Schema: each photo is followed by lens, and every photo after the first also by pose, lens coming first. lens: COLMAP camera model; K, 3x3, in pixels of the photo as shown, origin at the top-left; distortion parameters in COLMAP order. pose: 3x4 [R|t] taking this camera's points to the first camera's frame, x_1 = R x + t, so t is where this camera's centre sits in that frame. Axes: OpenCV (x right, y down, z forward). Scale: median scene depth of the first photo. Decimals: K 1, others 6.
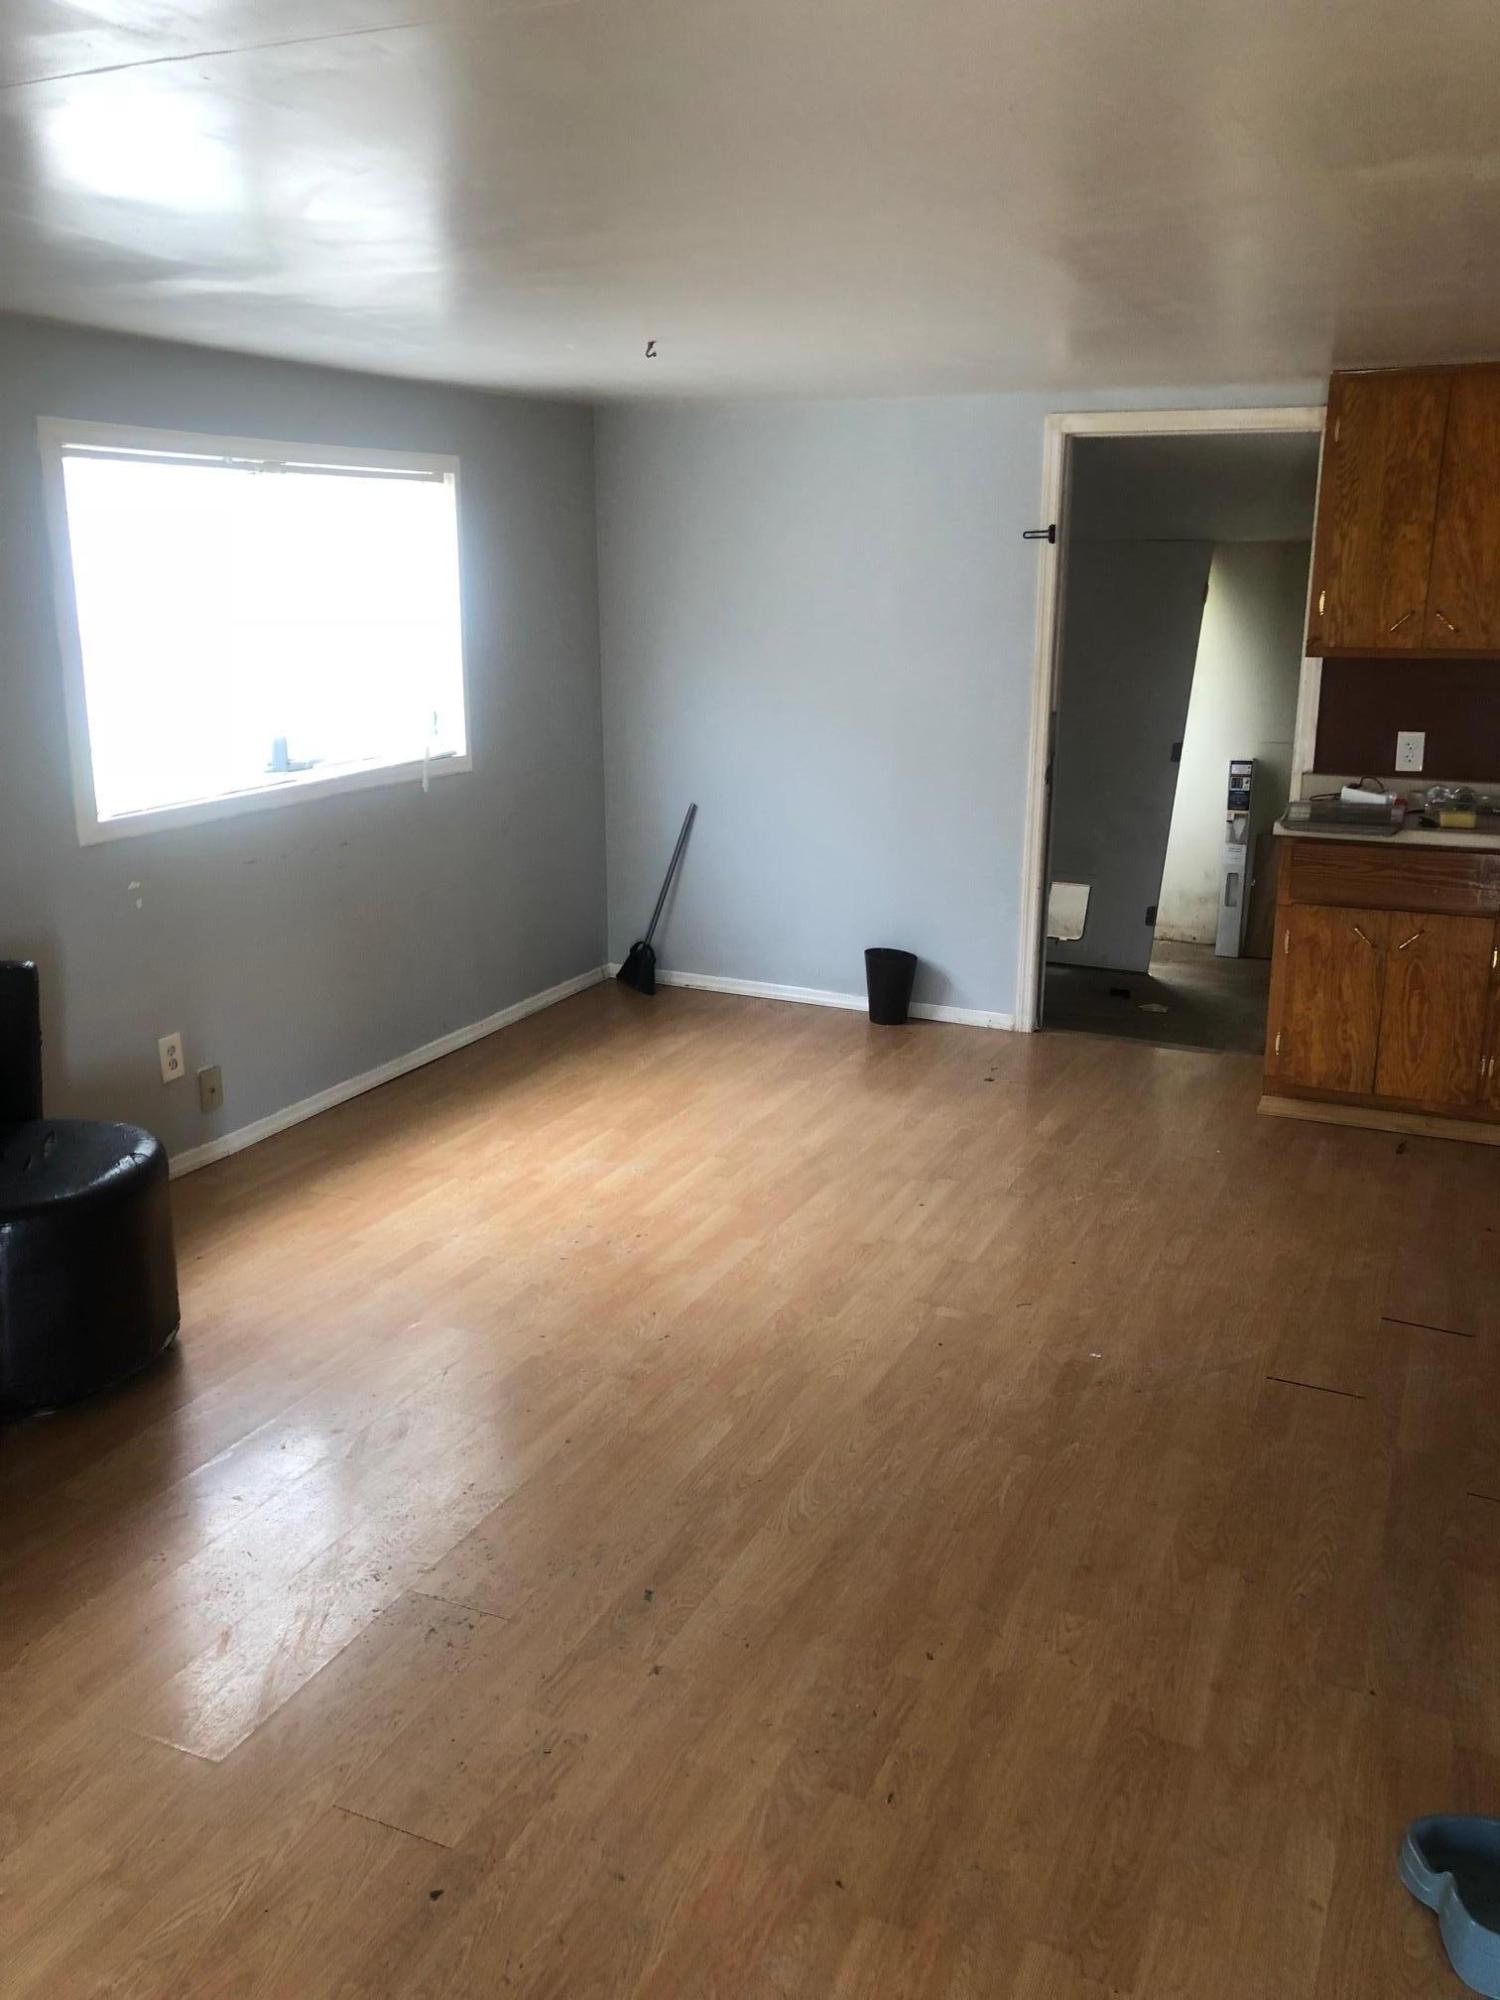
lens RADIAL K [[1611.9, 0, 744.1], [0, 1611.9, 1000.3], [0, 0, 1]] dist [0.020259, -0.028179]
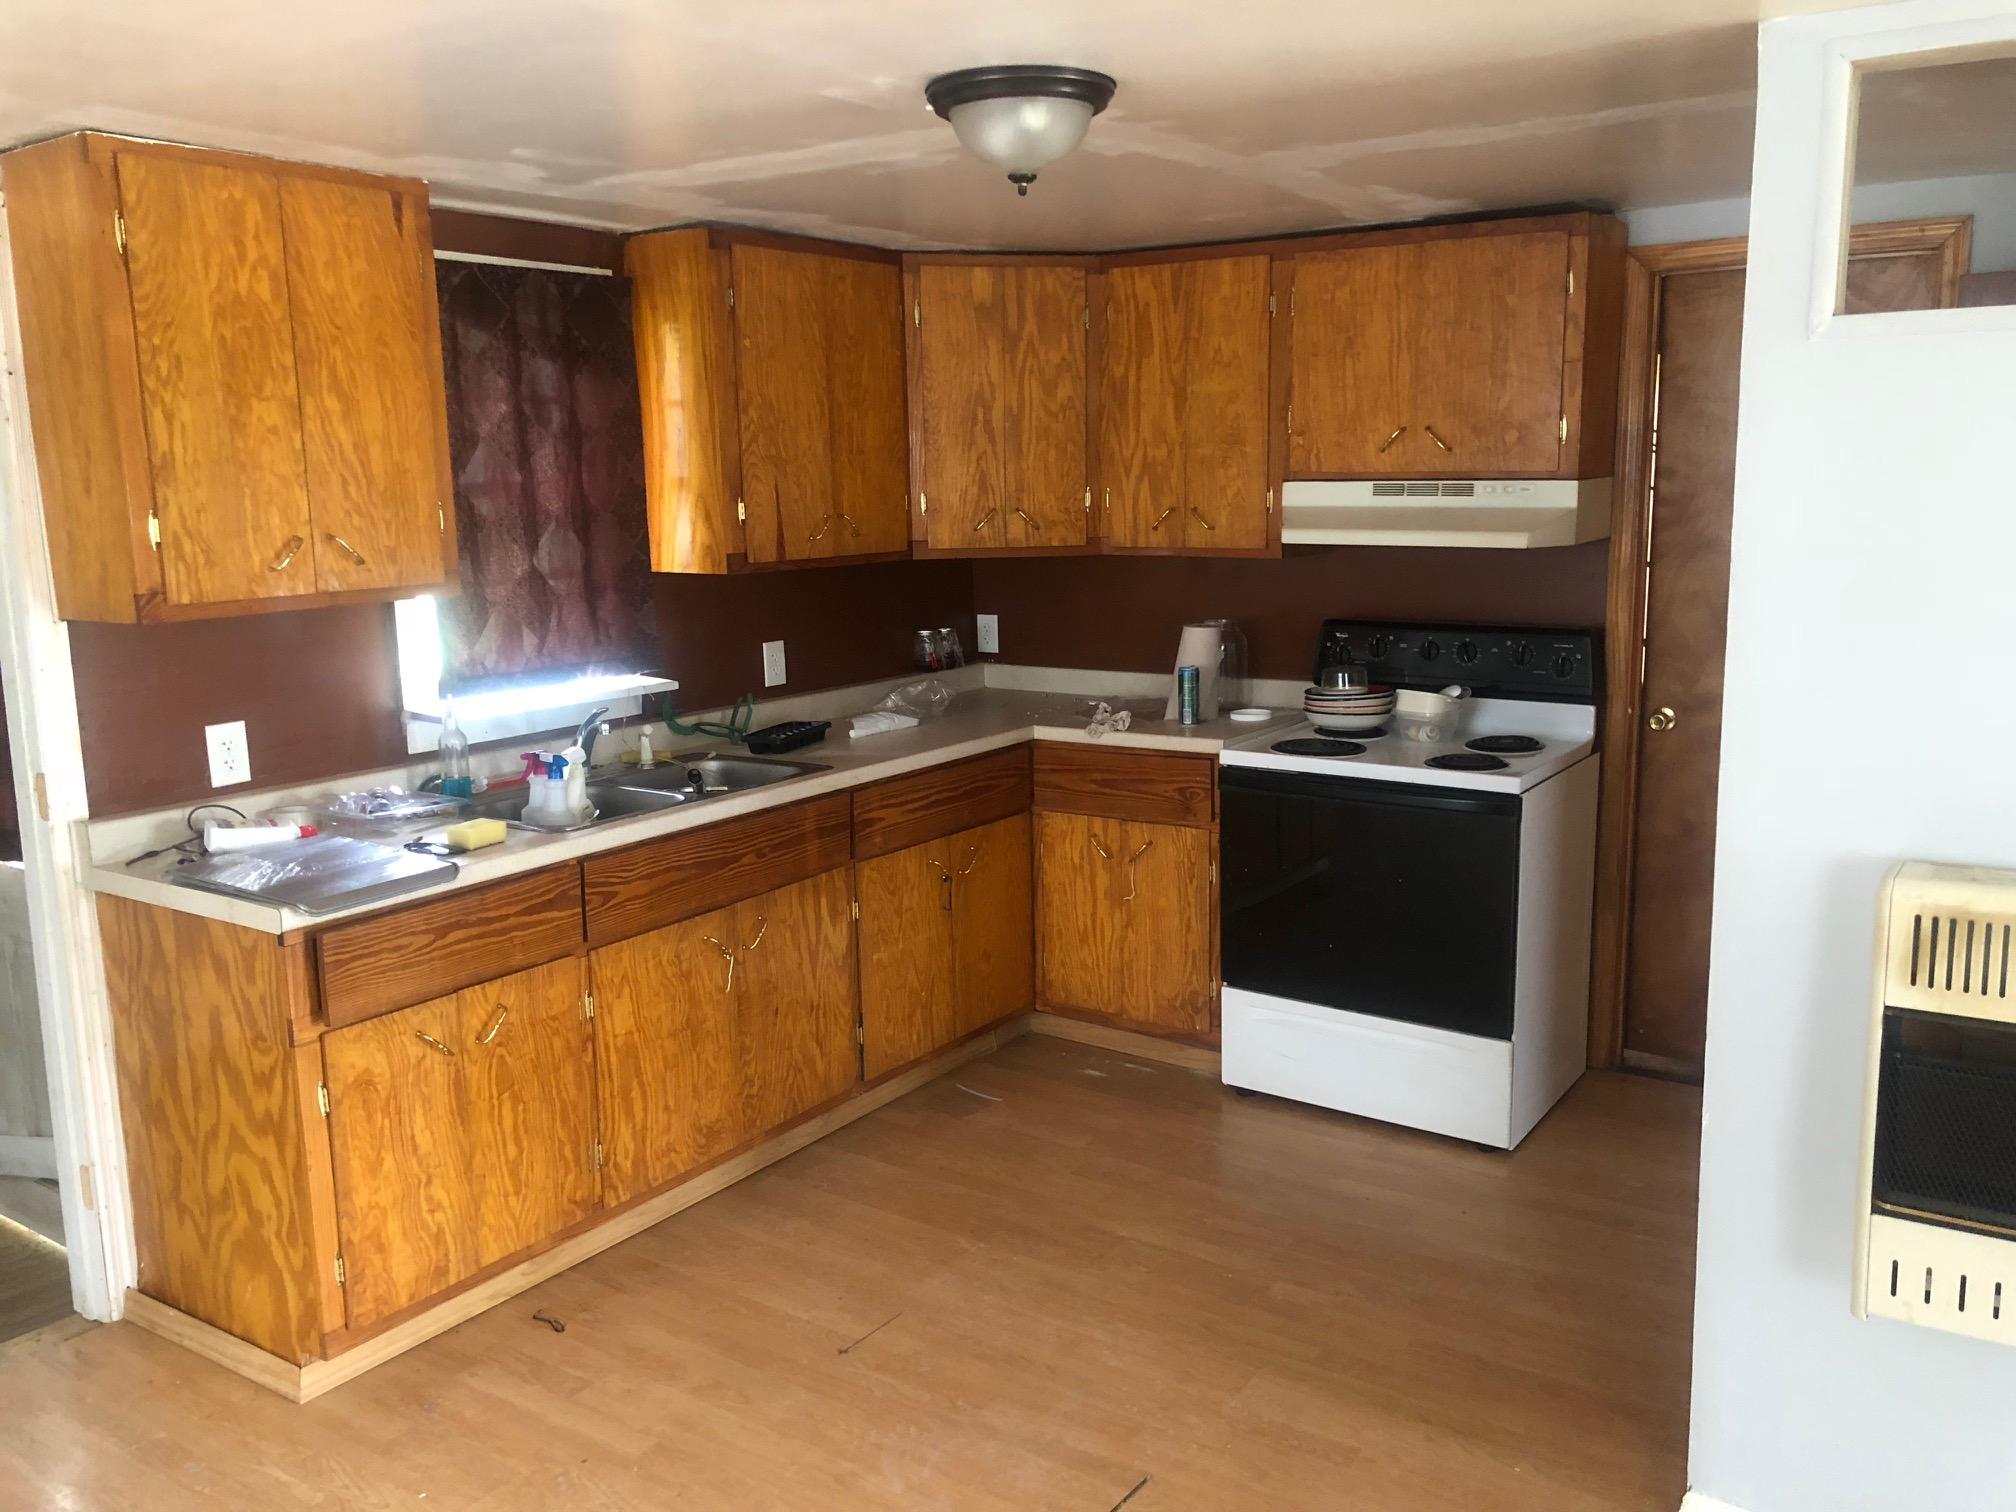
lens RADIAL K [[1624.8, 0, 1007.0], [0, 1624.8, 757.8], [0, 0, 1]] dist [0.020259, -0.028179]
pose [[0.163324, -0.172841, 0.971314, -0.174262], [0.262775, 0.956590, 0.126036, -0.166281], [-0.950934, 0.234652, 0.201652, 0.631042]]
